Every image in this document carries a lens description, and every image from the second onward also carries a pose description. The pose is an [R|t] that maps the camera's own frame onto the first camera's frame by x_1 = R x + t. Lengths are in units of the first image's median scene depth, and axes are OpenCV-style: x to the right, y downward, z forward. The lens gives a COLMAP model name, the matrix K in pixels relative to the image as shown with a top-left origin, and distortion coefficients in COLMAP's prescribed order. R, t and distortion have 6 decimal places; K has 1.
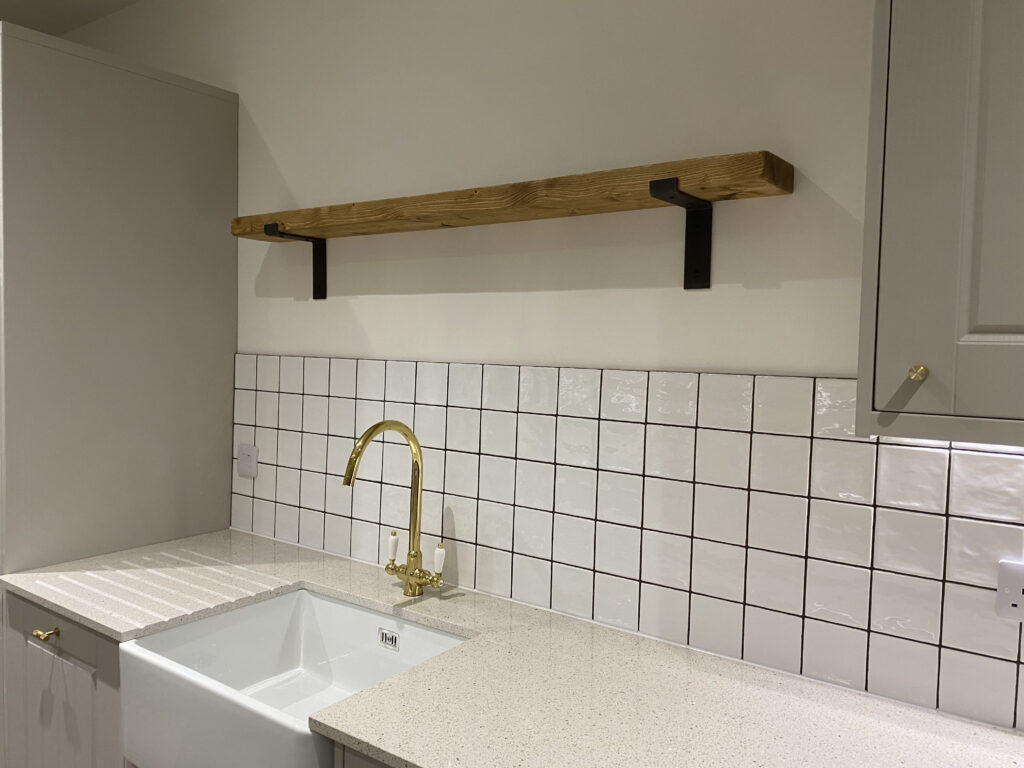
lens RADIAL K [[777.5, 0, 515.3], [0, 777.5, 381.6], [0, 0, 1]] dist [0.046478, -0.051661]
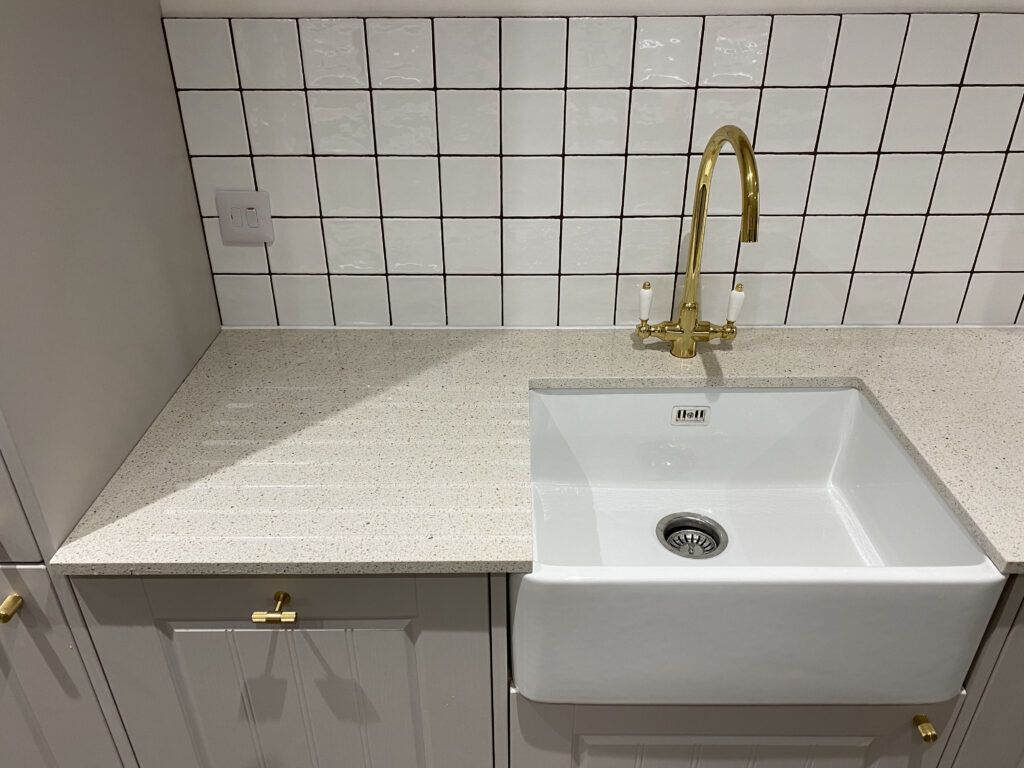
lens RADIAL K [[777.5, 0, 515.8], [0, 777.5, 380.0], [0, 0, 1]] dist [0.046478, -0.051661]
pose [[0.812904, -0.308989, 0.493673, -0.687968], [0.051934, 0.882738, 0.466986, -0.075625], [-0.580077, -0.353977, 0.733629, 0.552189]]
